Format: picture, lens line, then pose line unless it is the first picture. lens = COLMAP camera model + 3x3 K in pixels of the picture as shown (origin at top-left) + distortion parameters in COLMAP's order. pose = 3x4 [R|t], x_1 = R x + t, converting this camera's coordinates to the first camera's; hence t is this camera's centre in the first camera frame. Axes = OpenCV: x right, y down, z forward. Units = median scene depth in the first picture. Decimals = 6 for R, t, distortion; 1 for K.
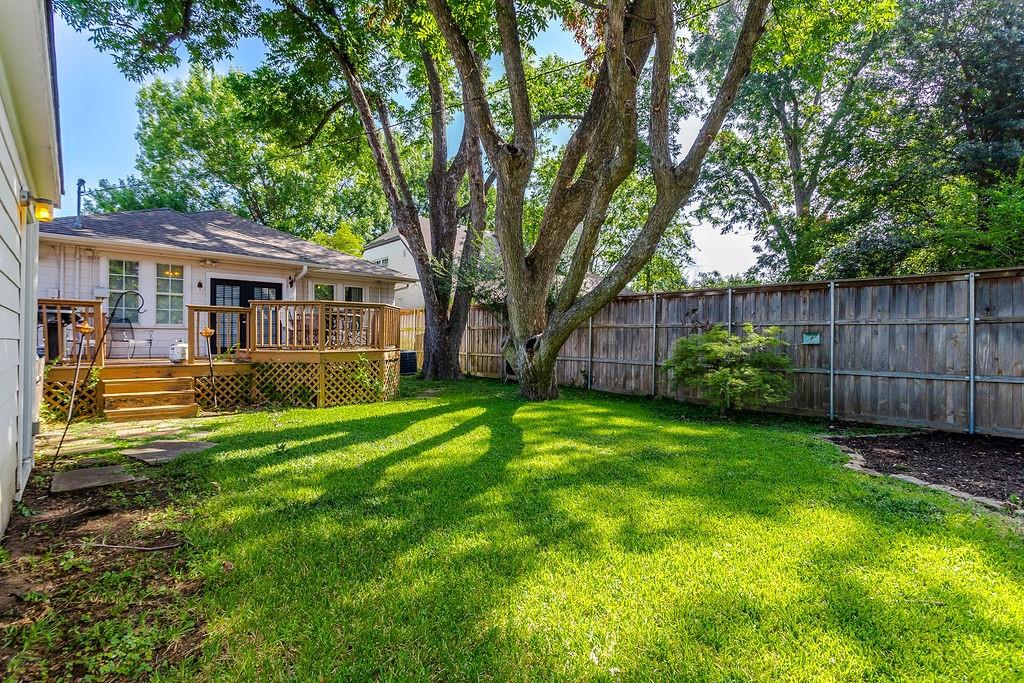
lens RADIAL K [[487.2, 0, 509.3], [0, 487.2, 337.7], [0, 0, 1]] dist [0.001671, 0.001224]
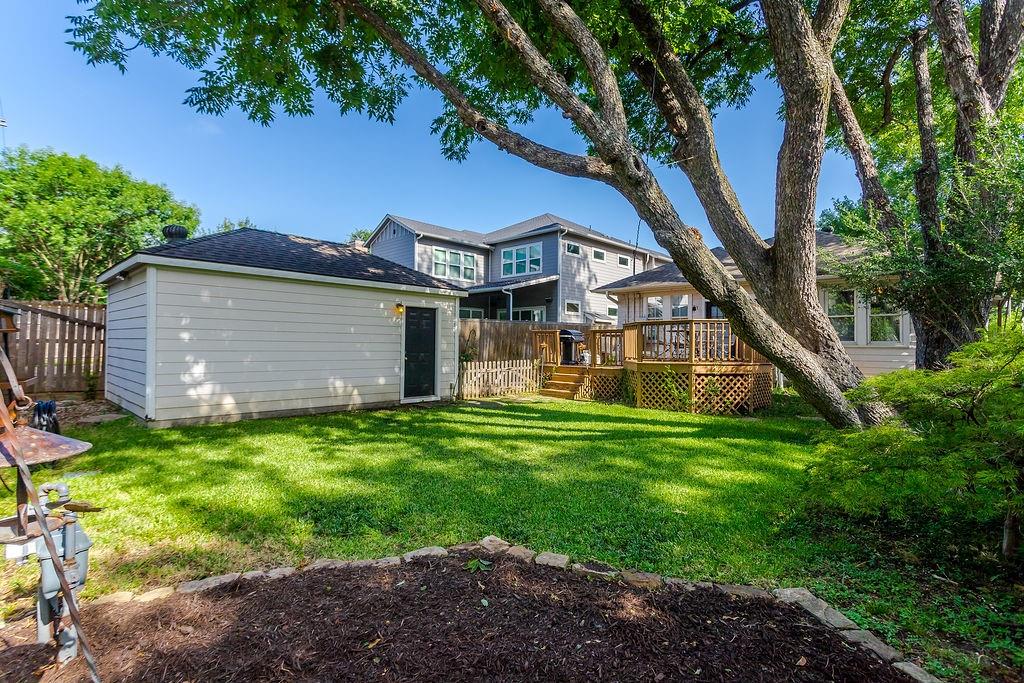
lens RADIAL K [[487.2, 0, 509.3], [0, 487.2, 337.7], [0, 0, 1]] dist [0.001671, 0.001224]
pose [[0.072878, -0.017436, -0.997188, 0.738401], [-0.001793, 0.999843, -0.017613, -0.010676], [0.997339, 0.003072, 0.072835, 0.521513]]
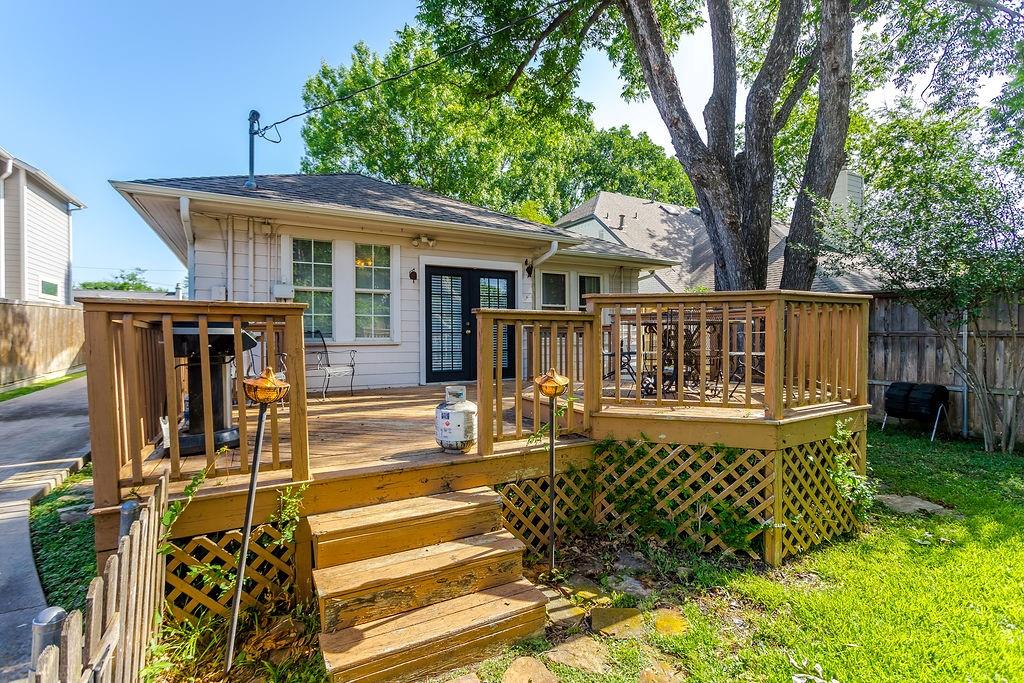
lens RADIAL K [[469.4, 0, 498.3], [0, 469.4, 338.0], [0, 0, 1]] dist [0.000578, 0.000166]
pose [[0.970135, -0.004523, -0.242522, -0.456521], [0.007165, 0.999924, 0.010013, -0.038514], [0.242458, -0.011451, 0.970094, 0.520712]]
